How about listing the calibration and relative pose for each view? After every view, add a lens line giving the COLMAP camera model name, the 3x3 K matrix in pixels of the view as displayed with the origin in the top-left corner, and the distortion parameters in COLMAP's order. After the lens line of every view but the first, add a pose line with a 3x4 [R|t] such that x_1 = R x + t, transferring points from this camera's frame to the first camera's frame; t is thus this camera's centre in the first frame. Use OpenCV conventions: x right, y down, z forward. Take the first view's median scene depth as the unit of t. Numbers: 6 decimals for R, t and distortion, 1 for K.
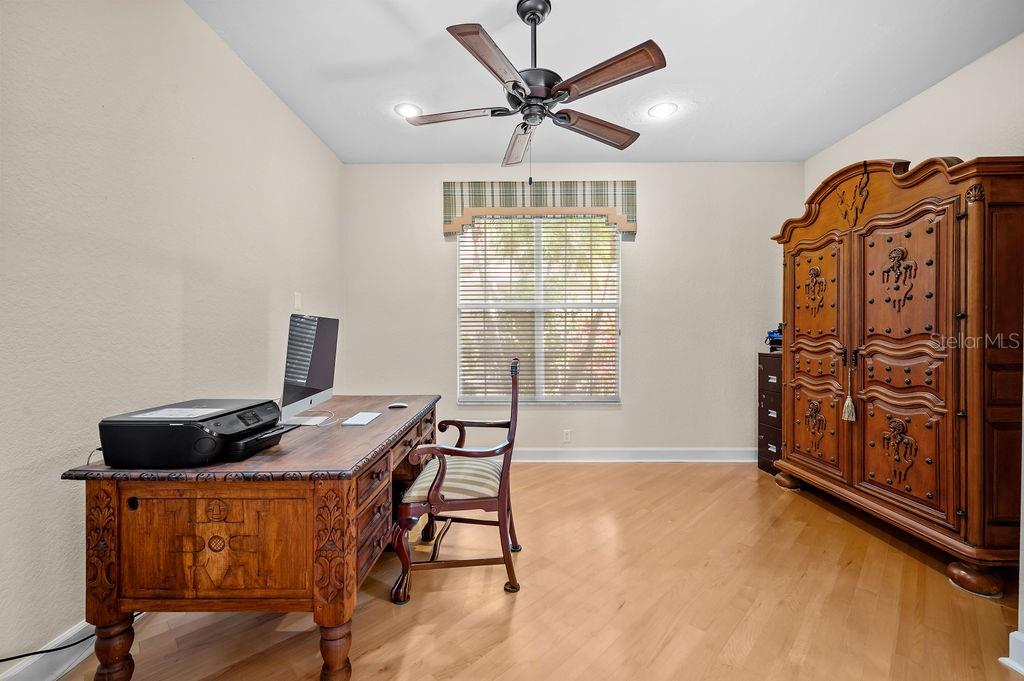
lens RADIAL K [[418.0, 0, 501.7], [0, 418.0, 341.4], [0, 0, 1]] dist [-0.003544, 0.000565]
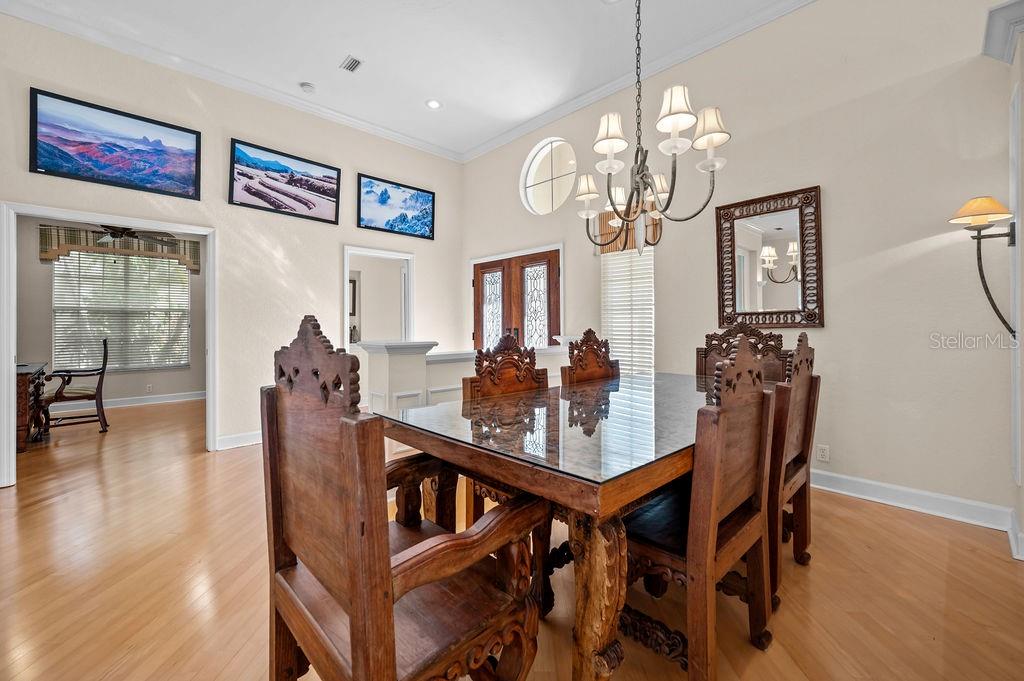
lens RADIAL K [[418.0, 0, 509.4], [0, 418.0, 325.0], [0, 0, 1]] dist [-0.003544, 0.000565]
pose [[0.708677, -0.003264, 0.705526, -0.002534], [0.014004, 0.999857, -0.009441, 0.011024], [-0.705394, 0.016571, 0.708622, -1.220246]]
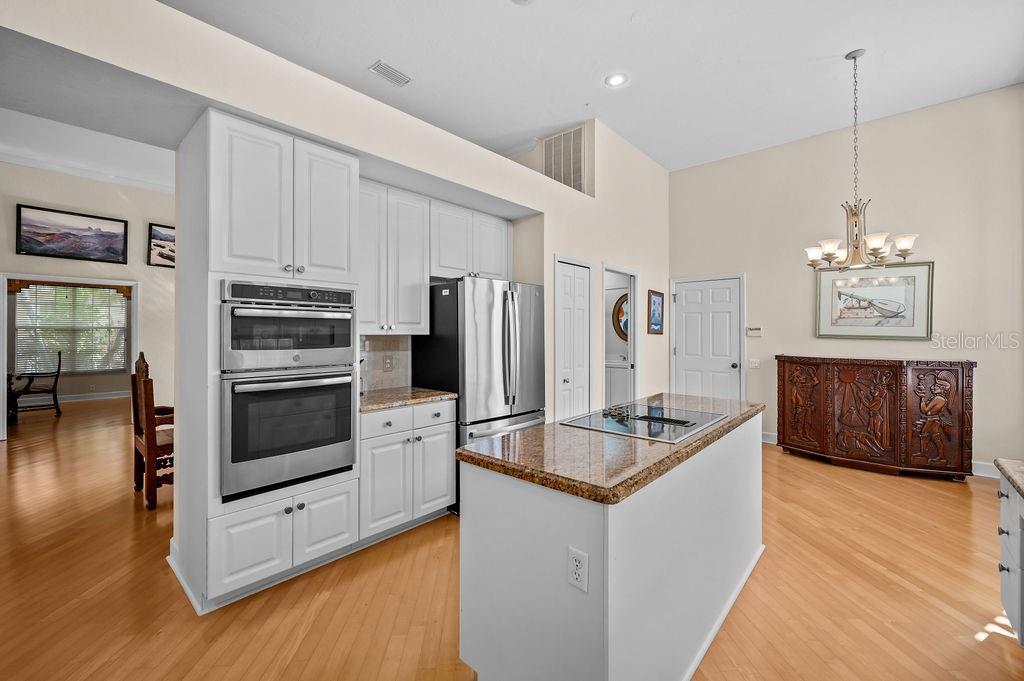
lens RADIAL K [[418.0, 0, 511.3], [0, 418.0, 334.5], [0, 0, 1]] dist [-0.003544, 0.000565]
pose [[0.654642, -0.004326, 0.755927, -0.063454], [0.009007, 0.999957, -0.002078, -0.027555], [-0.755886, 0.008169, 0.654653, -2.131807]]
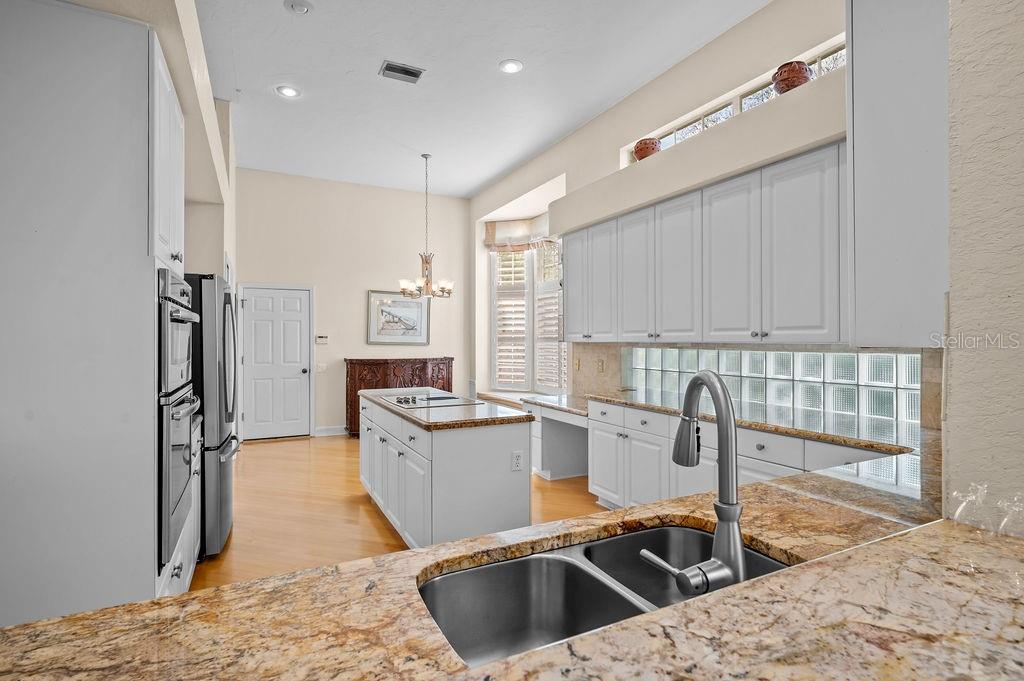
lens RADIAL K [[493.0, 0, 510.8], [0, 493.0, 339.3], [0, 0, 1]] dist [0.002826, 0.000246]
pose [[-0.465757, 0.000260, 0.884913, -0.437402], [0.010058, 0.999937, 0.005000, -0.034768], [-0.884856, 0.011229, -0.465730, -1.610753]]
